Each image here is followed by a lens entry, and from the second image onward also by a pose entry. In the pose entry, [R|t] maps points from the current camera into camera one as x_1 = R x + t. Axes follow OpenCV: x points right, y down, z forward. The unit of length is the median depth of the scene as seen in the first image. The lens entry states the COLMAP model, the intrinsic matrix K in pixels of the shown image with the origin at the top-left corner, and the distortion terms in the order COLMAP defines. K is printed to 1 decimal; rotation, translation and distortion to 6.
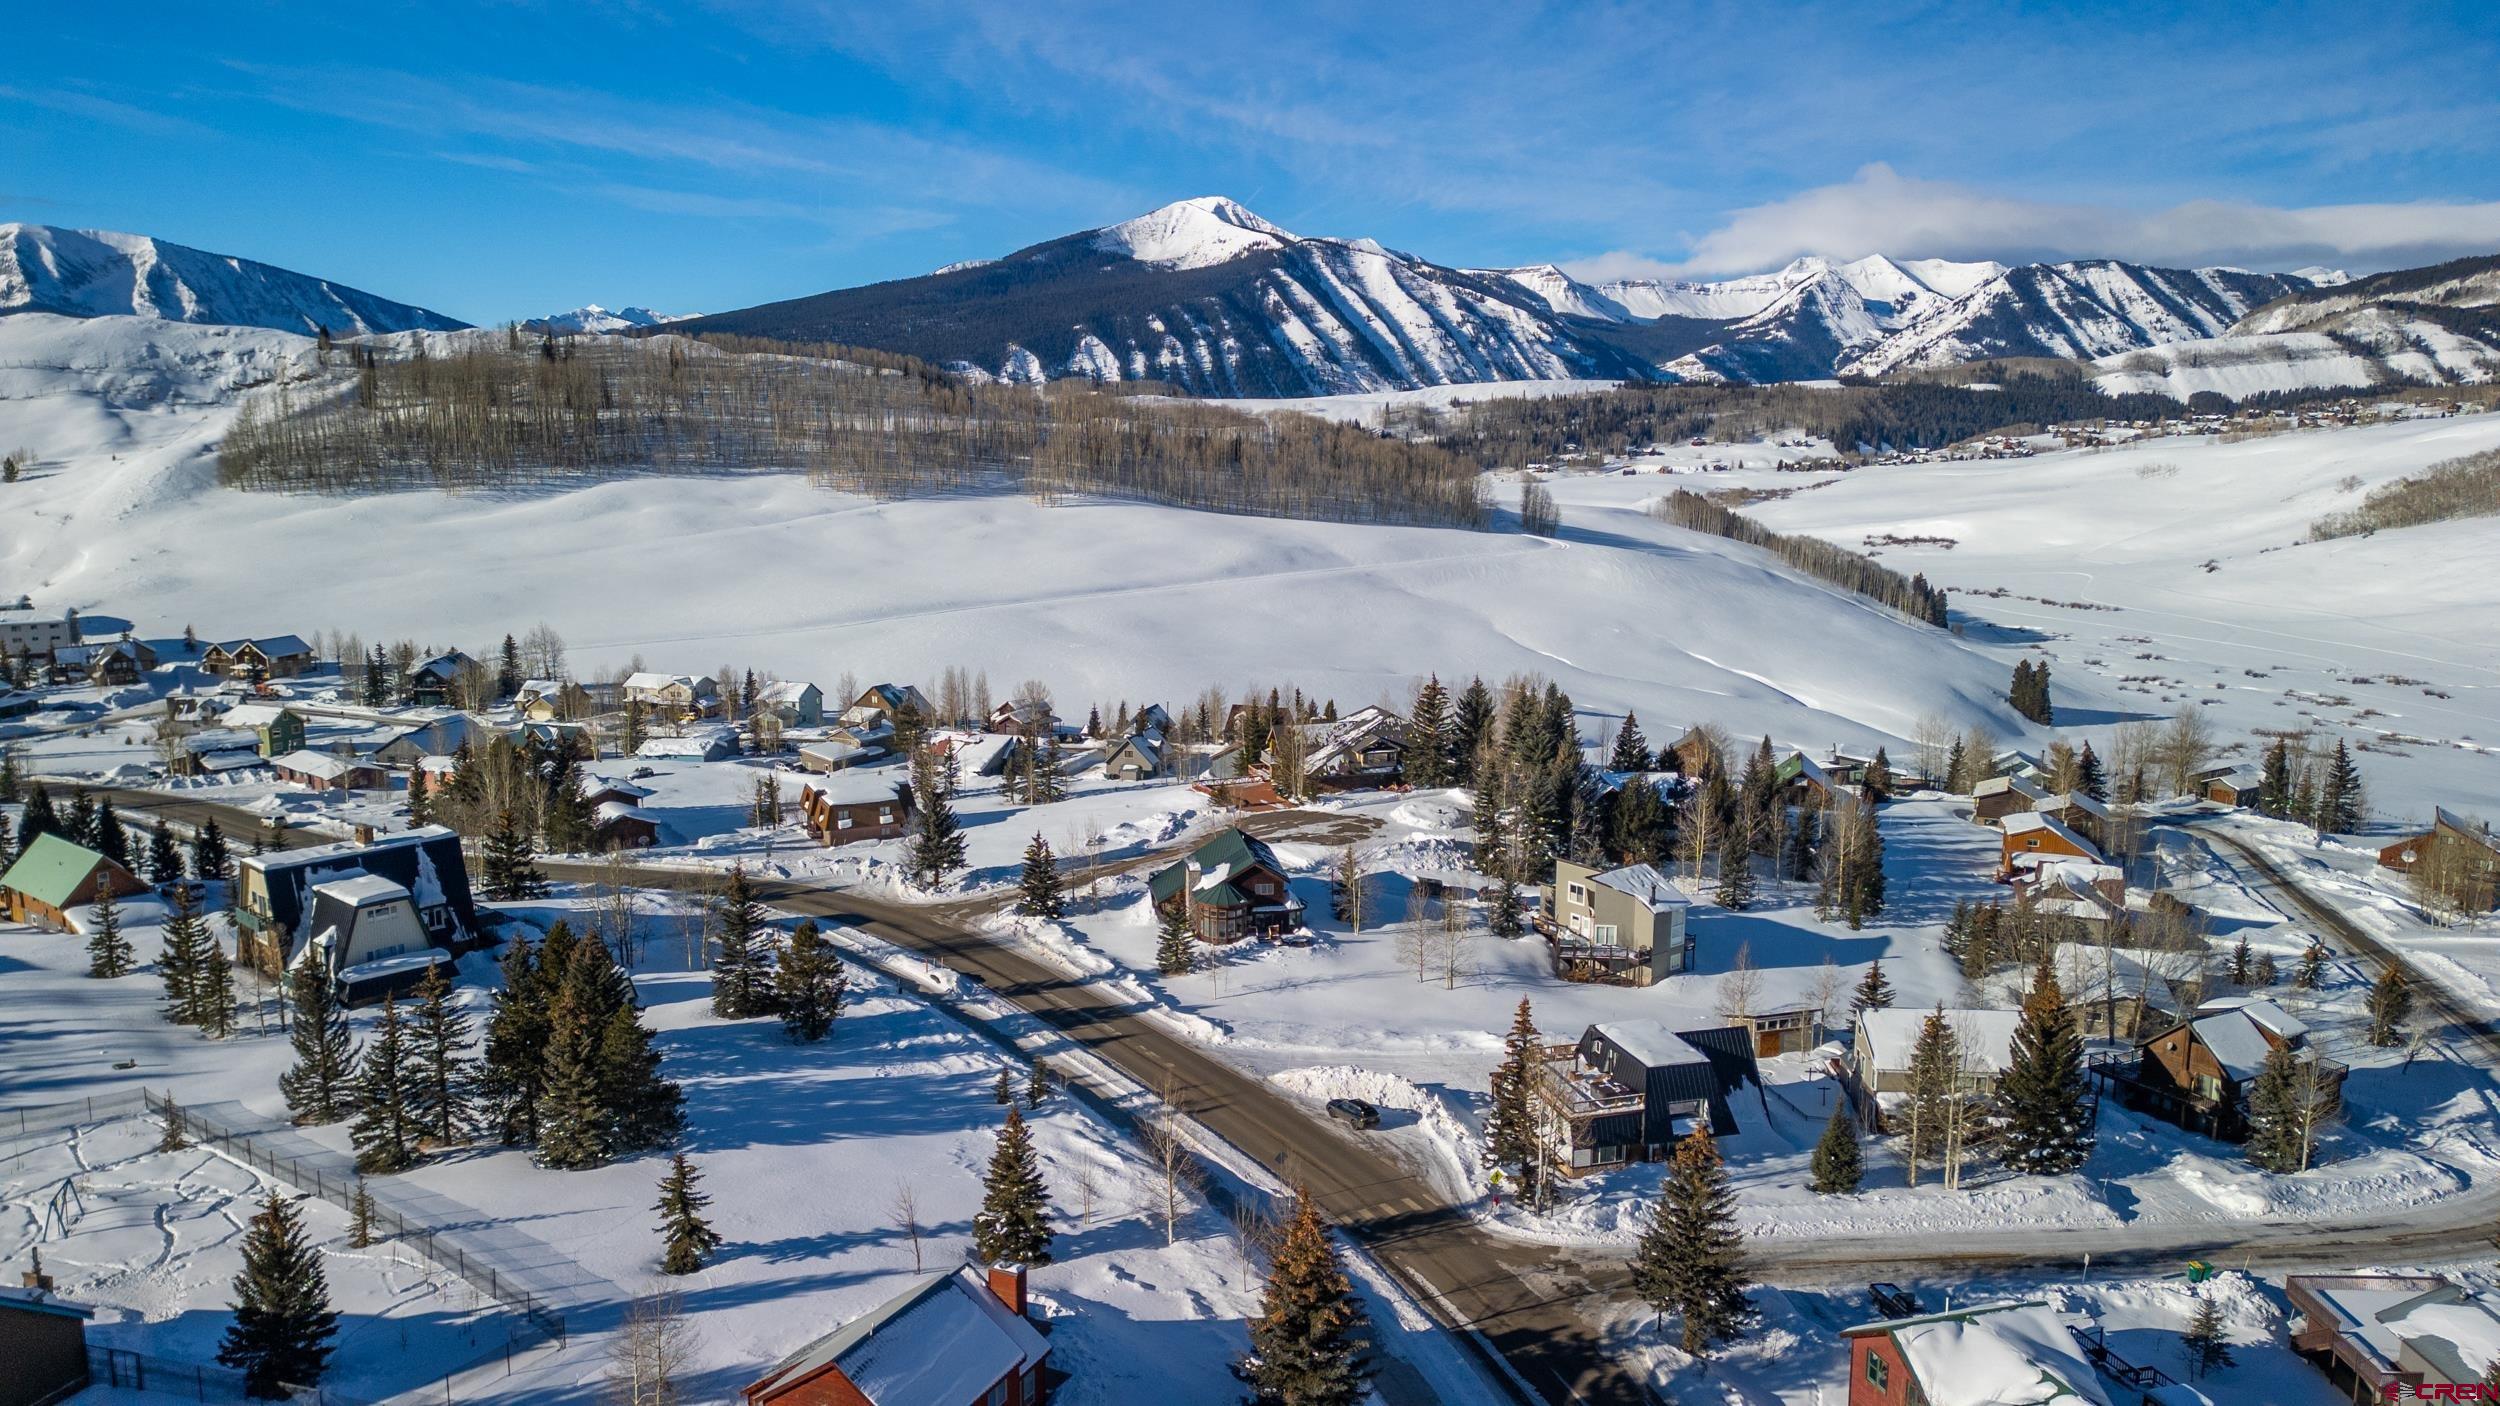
lens RADIAL K [[1733.8, 0, 1257.3], [0, 1733.8, 726.5], [0, 0, 1]] dist [0.084590, -0.080140]
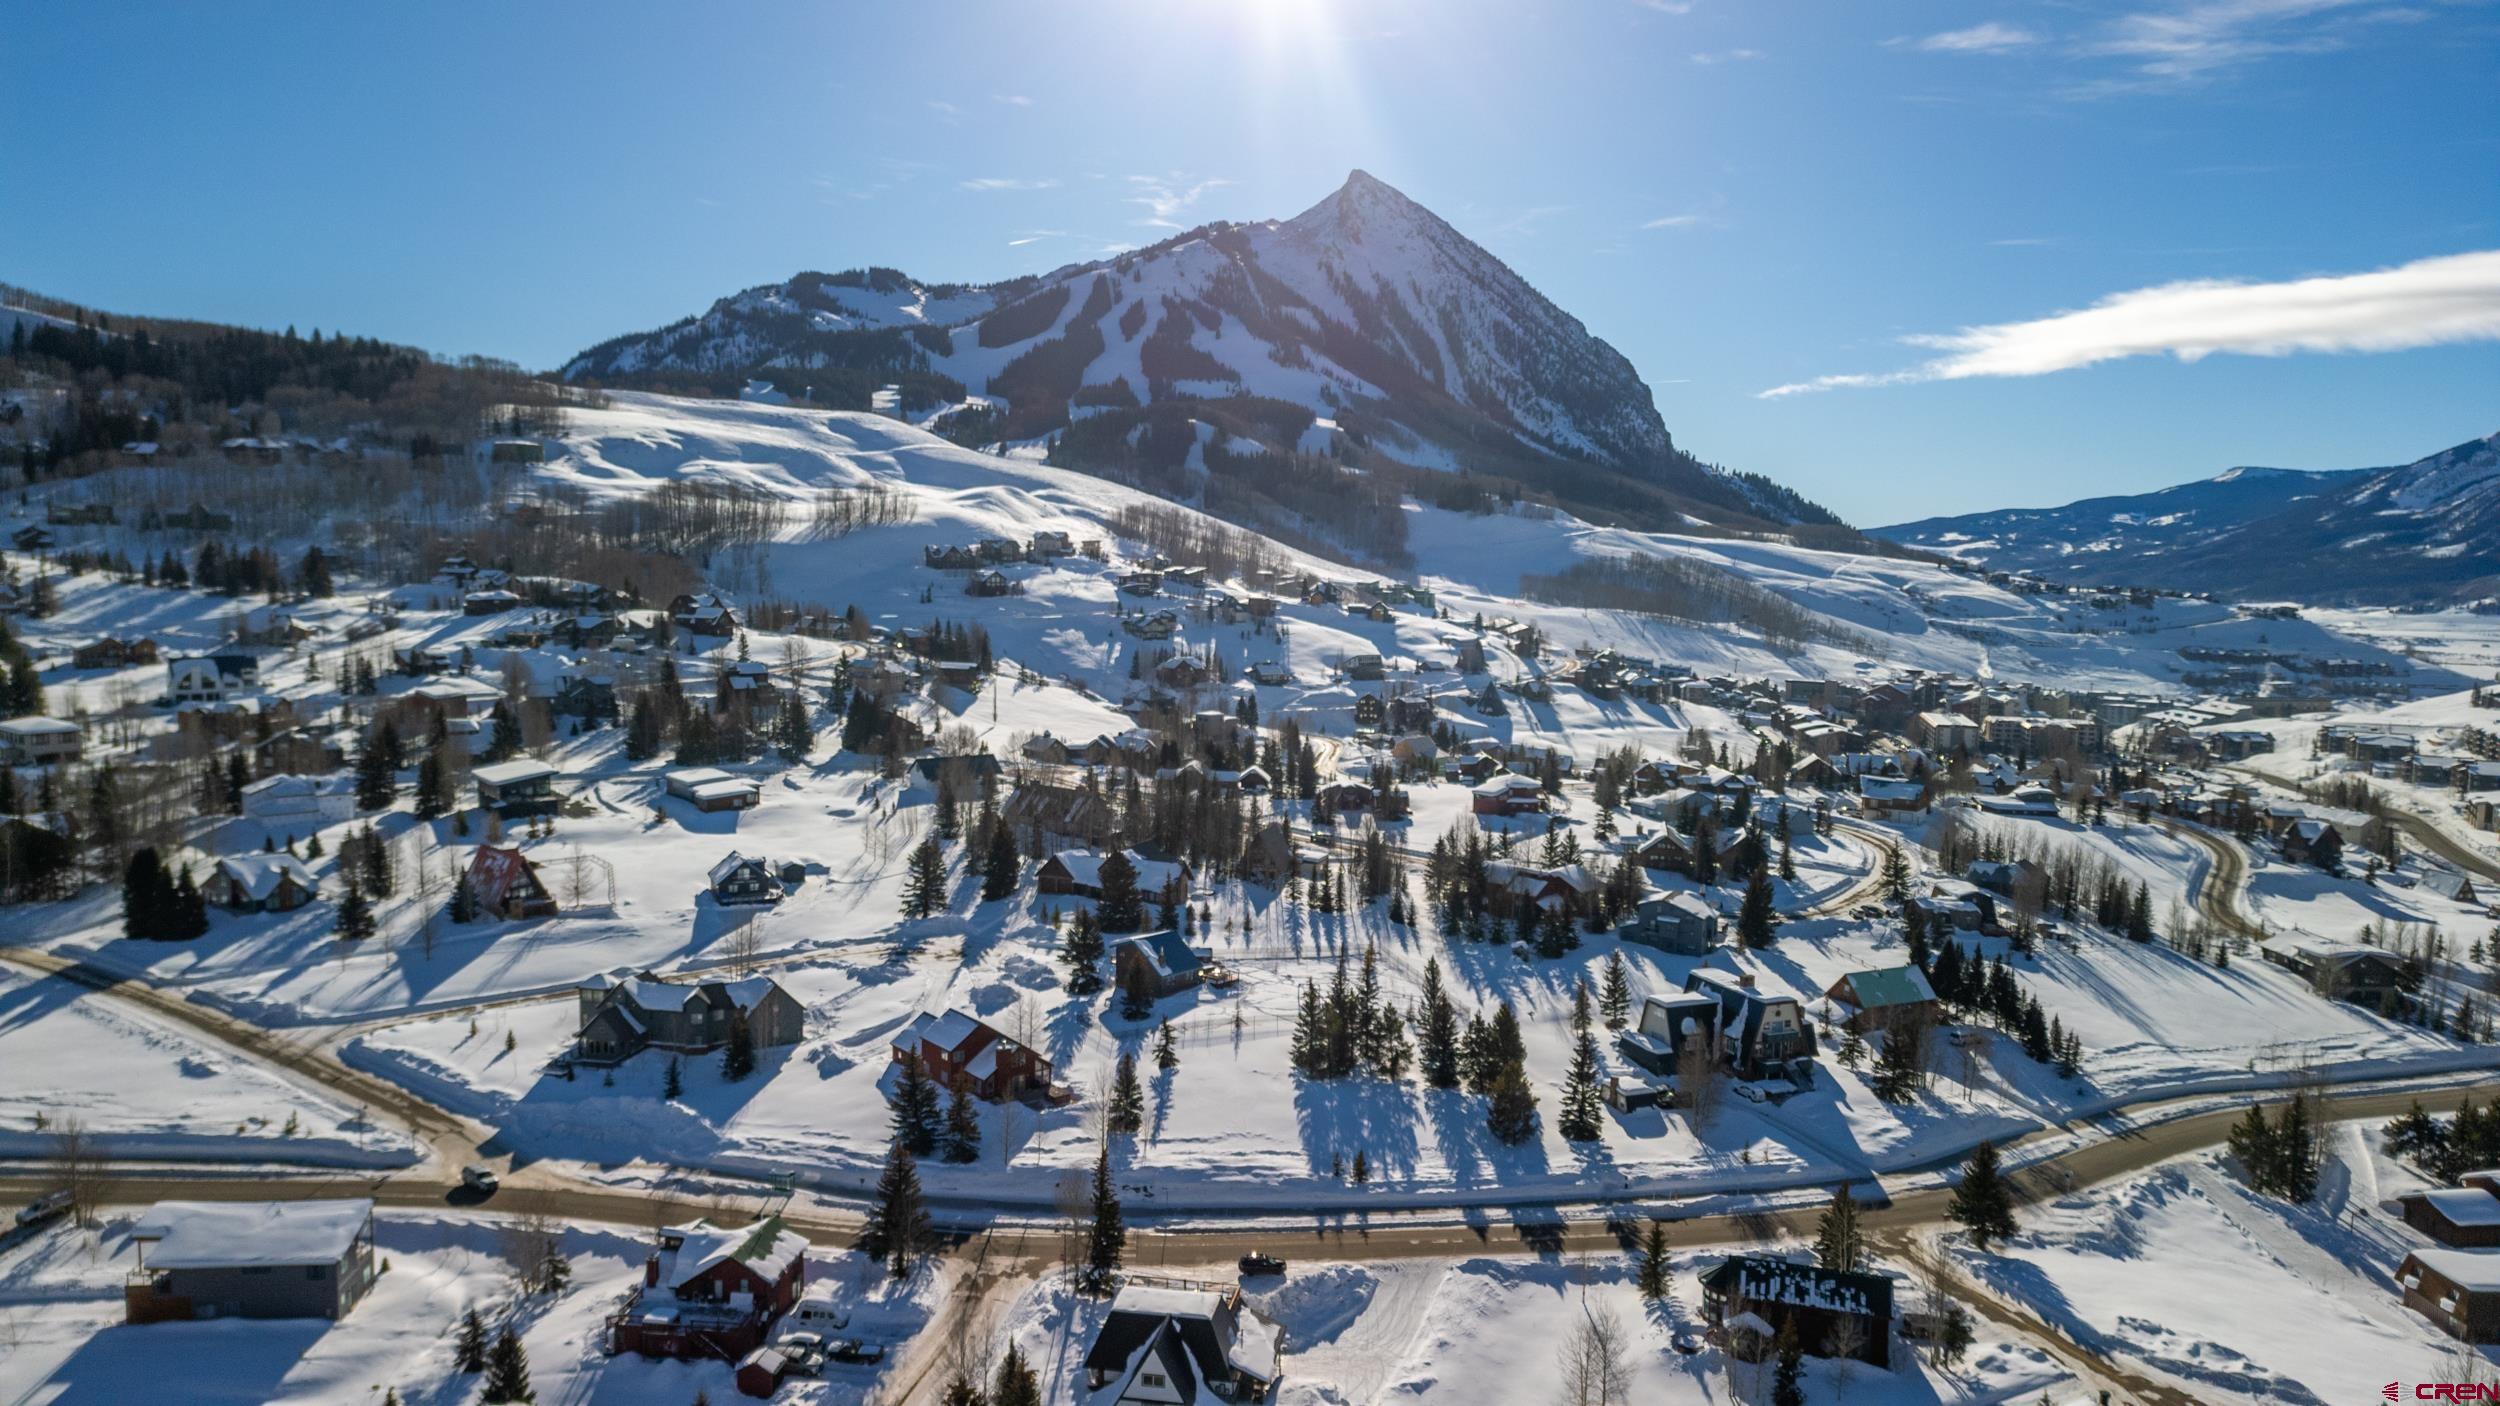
lens RADIAL K [[1731.4, 0, 1263.6], [0, 1731.4, 721.9], [0, 0, 1]] dist [0.085548, -0.077350]
pose [[-0.428379, 0.087900, -0.899314, 0.684019], [-0.185163, 0.965598, 0.182580, -0.239056], [0.884424, 0.244733, -0.397366, 0.798423]]
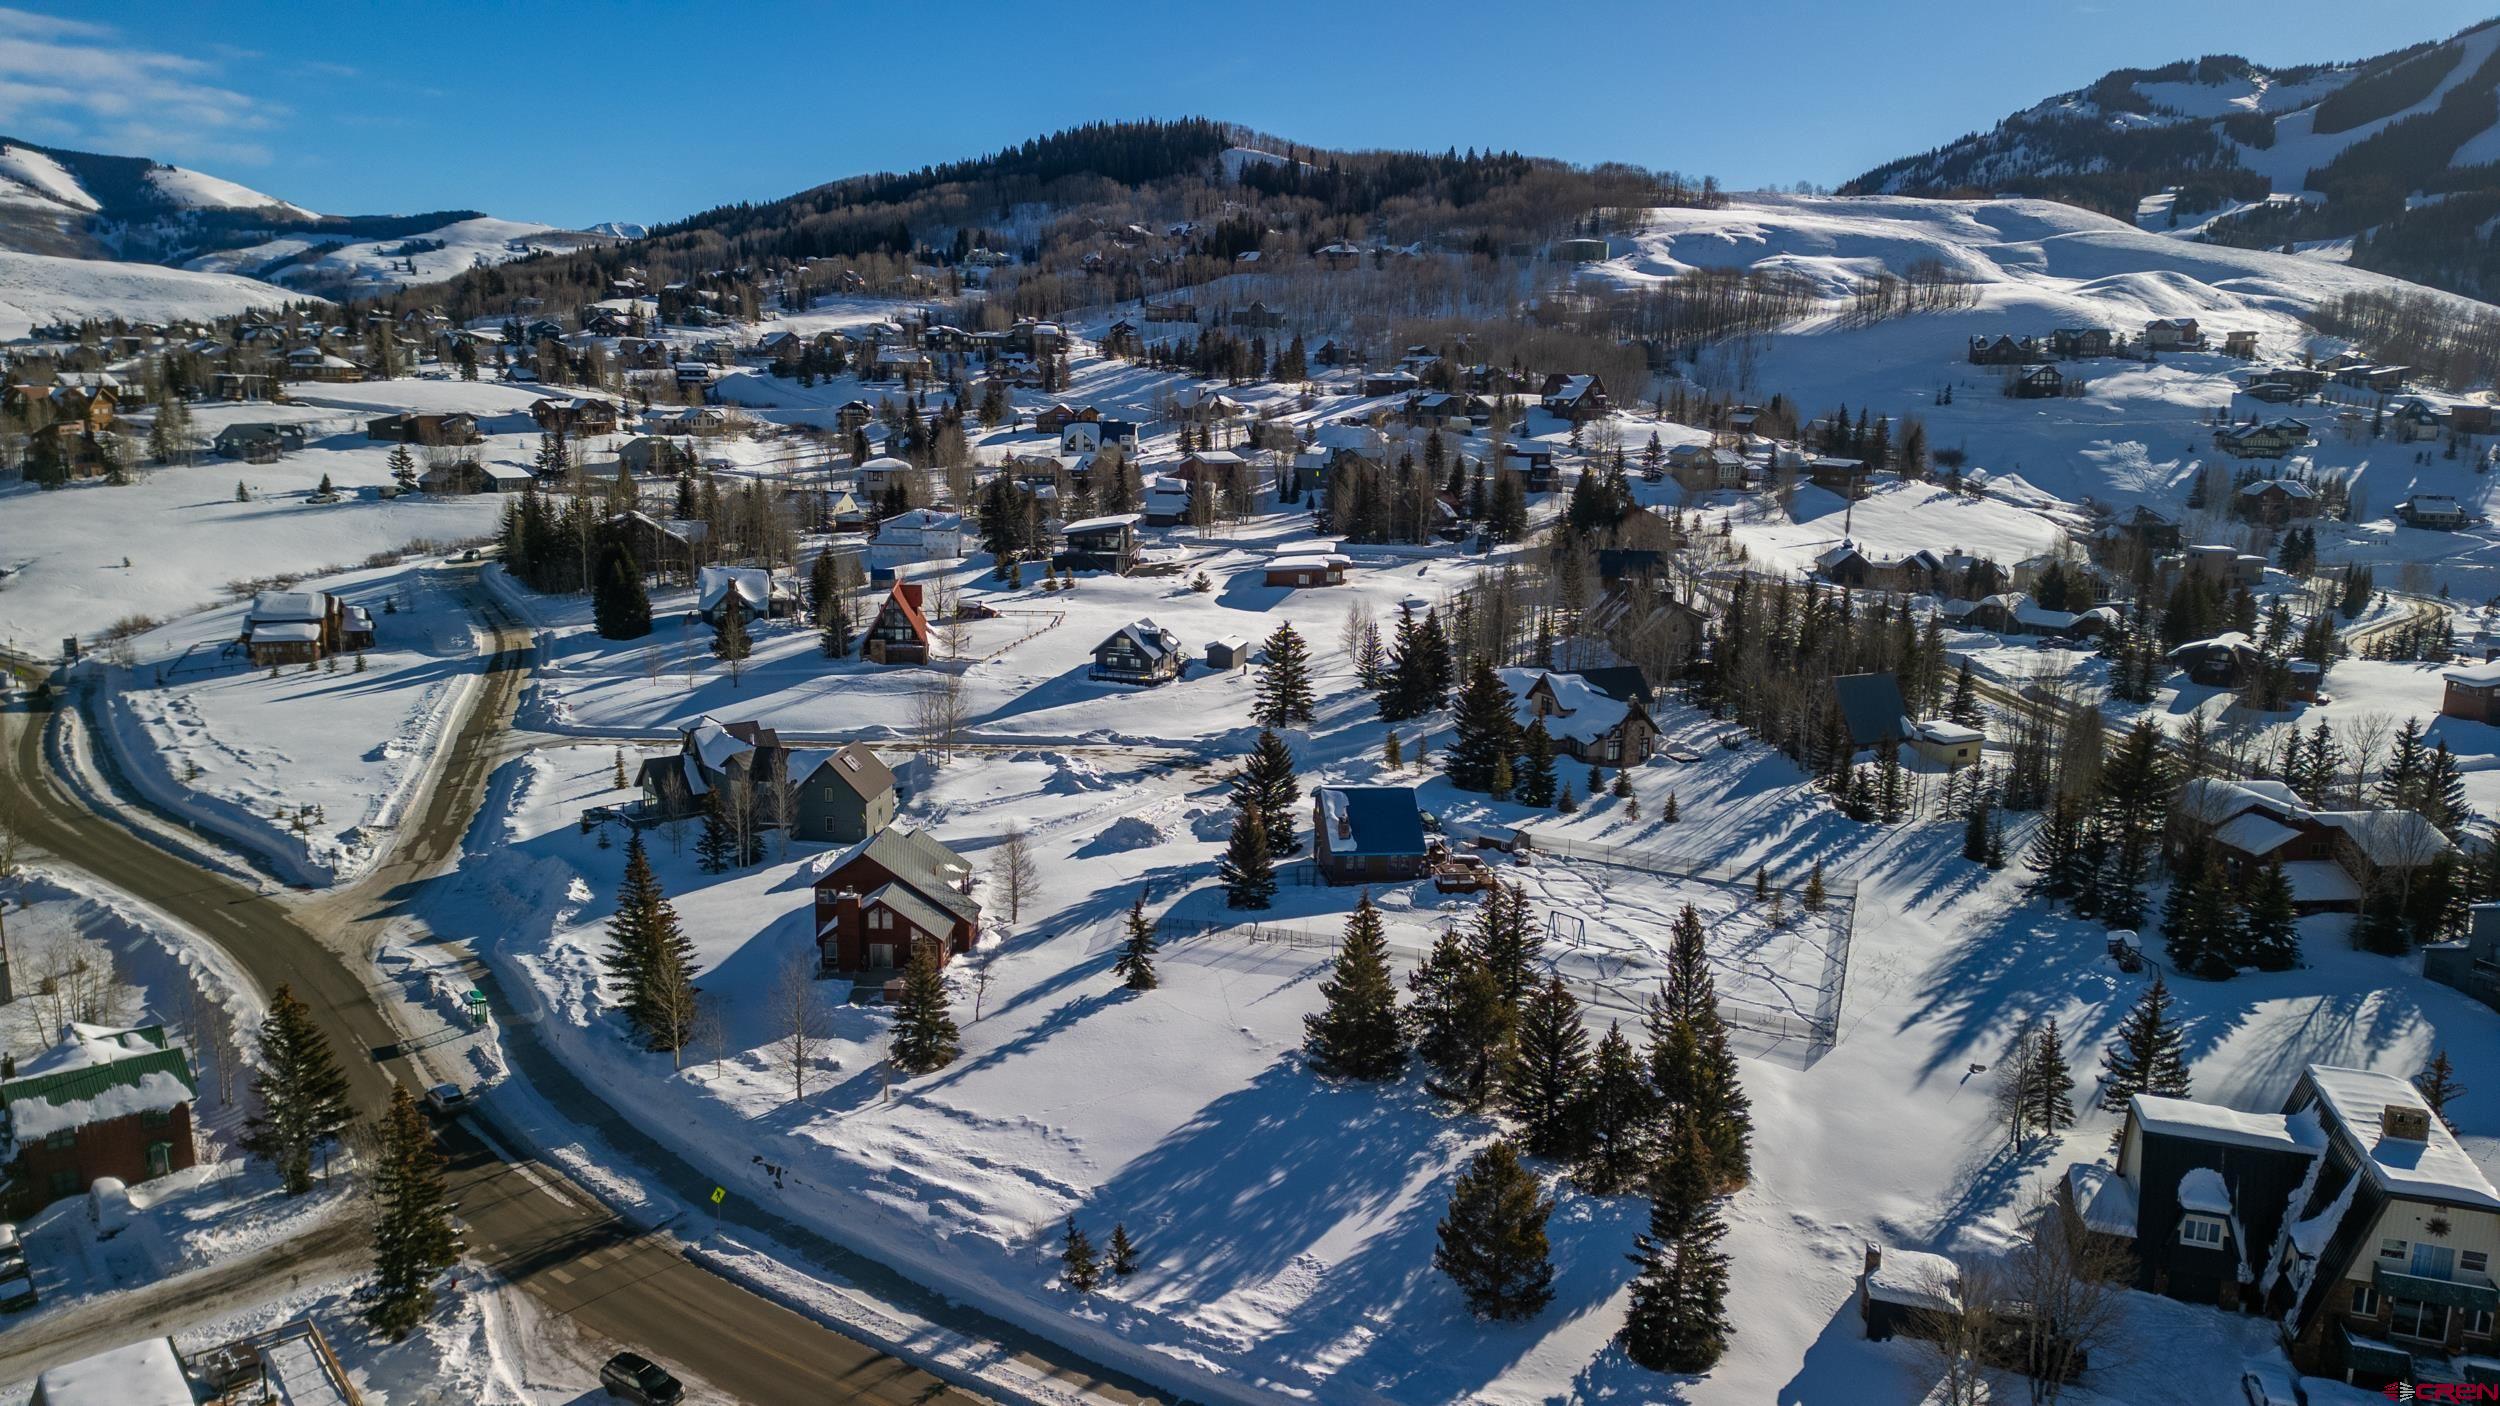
lens RADIAL K [[1731.4, 0, 1259.2], [0, 1731.4, 709.5], [0, 0, 1]] dist [0.085548, -0.077350]
pose [[-0.913452, 0.059707, -0.402542, 0.053646], [-0.097505, 0.928253, 0.358942, -0.166846], [0.395093, 0.367126, -0.842093, 0.882975]]
